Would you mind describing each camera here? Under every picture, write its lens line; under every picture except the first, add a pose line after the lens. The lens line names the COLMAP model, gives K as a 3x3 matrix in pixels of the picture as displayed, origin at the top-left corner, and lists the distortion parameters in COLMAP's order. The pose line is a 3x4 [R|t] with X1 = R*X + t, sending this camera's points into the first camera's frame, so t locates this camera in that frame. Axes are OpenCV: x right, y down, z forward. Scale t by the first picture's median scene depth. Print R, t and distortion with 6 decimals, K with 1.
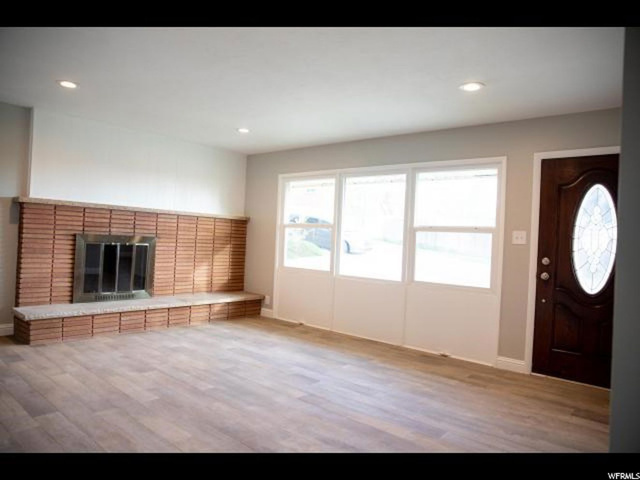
lens RADIAL K [[434.4, 0, 320.0], [0, 434.4, 240.0], [0, 0, 1]] dist [-0.108860, 0.086448]
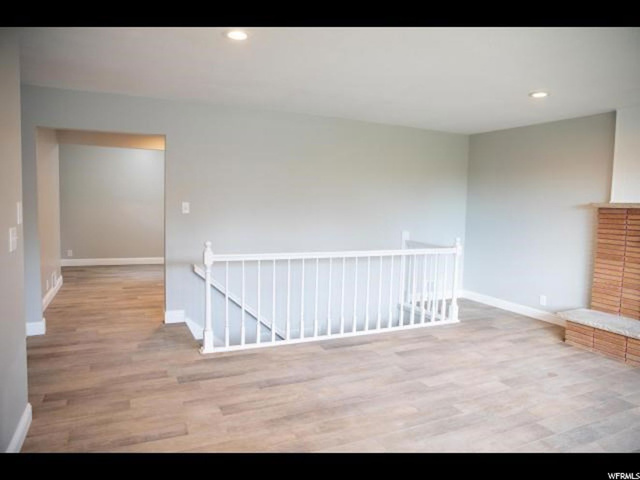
lens RADIAL K [[434.4, 0, 320.0], [0, 434.4, 240.0], [0, 0, 1]] dist [-0.108860, 0.086448]
pose [[-0.414942, 0.012208, -0.909766, 0.488701], [-0.042288, 0.998571, 0.032687, -0.016829], [0.908865, 0.052035, -0.413832, 0.796307]]
